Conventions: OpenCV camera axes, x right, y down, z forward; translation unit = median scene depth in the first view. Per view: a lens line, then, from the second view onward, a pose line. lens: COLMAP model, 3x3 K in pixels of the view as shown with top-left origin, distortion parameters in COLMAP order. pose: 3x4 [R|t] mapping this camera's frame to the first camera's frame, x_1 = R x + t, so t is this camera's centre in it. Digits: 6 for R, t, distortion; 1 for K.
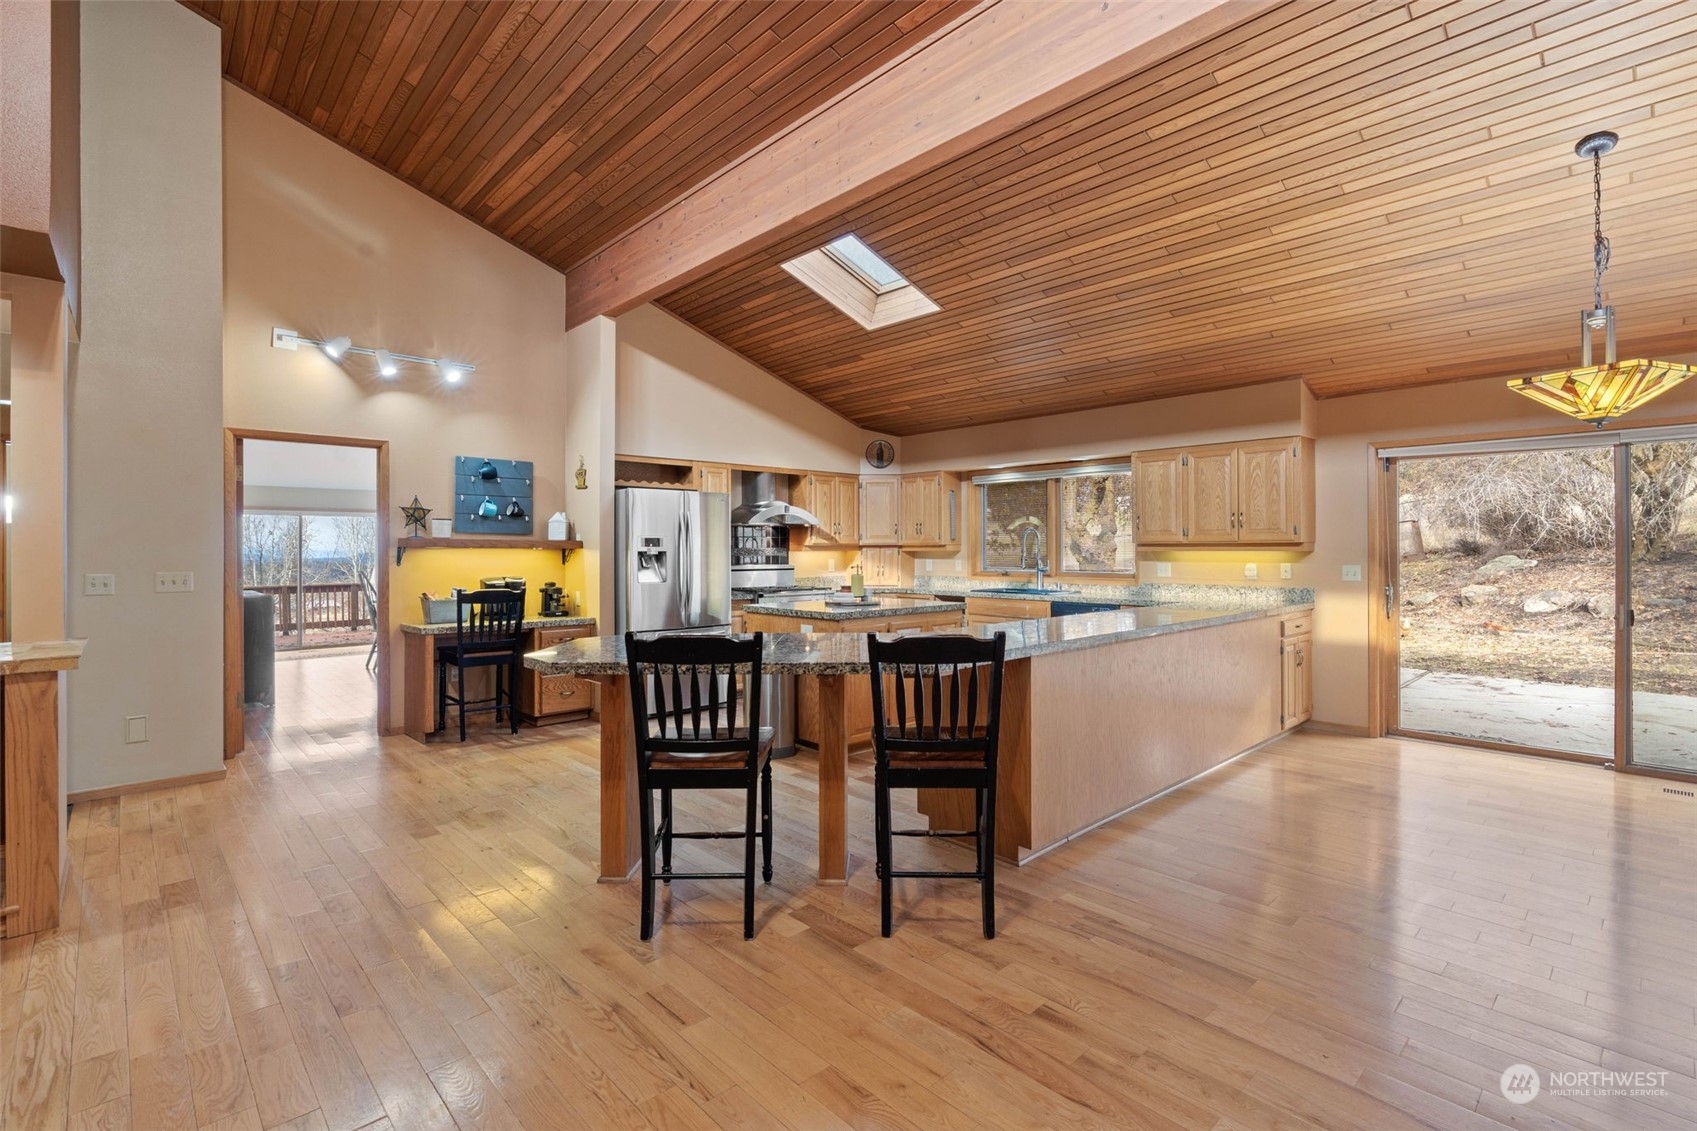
lens RADIAL K [[770.8, 0, 847.5], [0, 770.8, 553.7], [0, 0, 1]] dist [-0.000952, -0.000259]
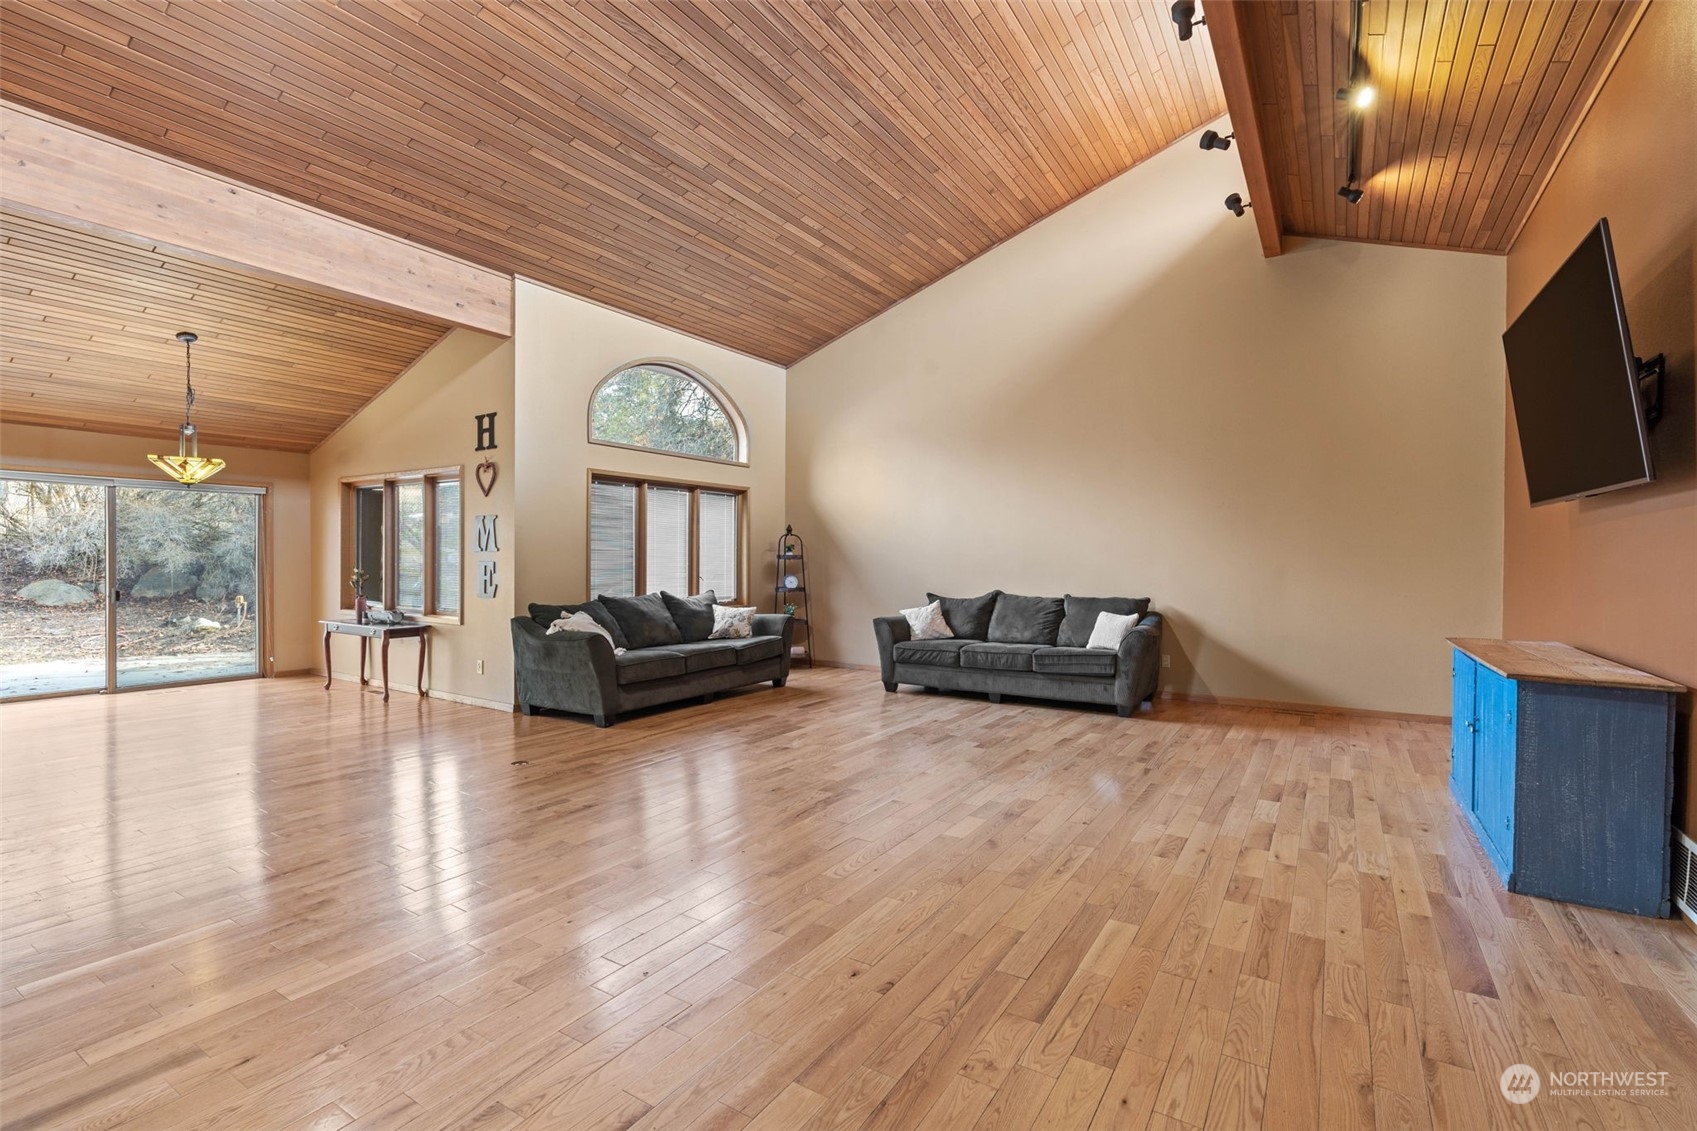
lens RADIAL K [[770.8, 0, 847.5], [0, 770.8, 553.7], [0, 0, 1]] dist [-0.000952, -0.000259]
pose [[-0.250924, 0.007045, 0.967981, -0.660580], [0.002433, 0.999975, -0.006647, 0.007762], [-0.968004, 0.000687, -0.250935, -0.048452]]
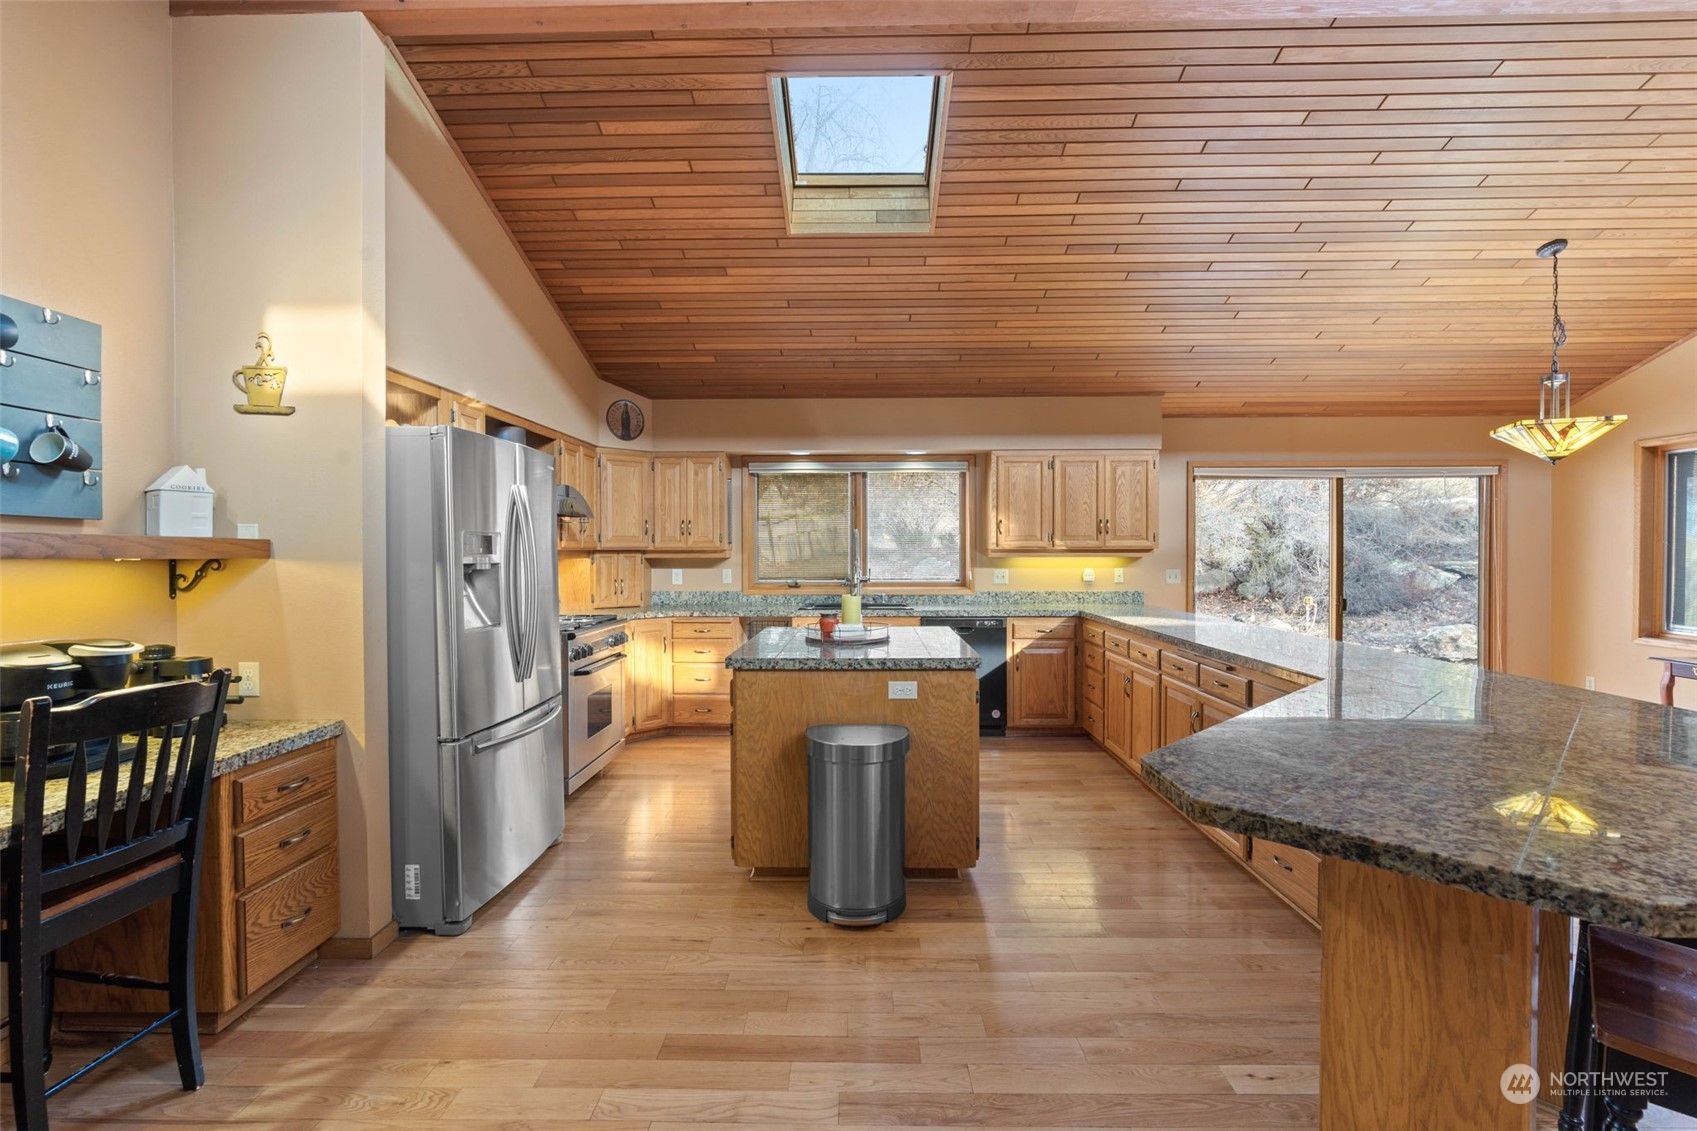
lens RADIAL K [[767.7, 0, 848.5], [0, 767.7, 565.5], [0, 0, 1]] dist [-0.001011, -0.000077]
pose [[0.699997, -0.012838, 0.714031, -0.426847], [0.005300, 0.999904, 0.012782, -0.006382], [-0.714127, -0.005163, 0.699998, 0.494065]]
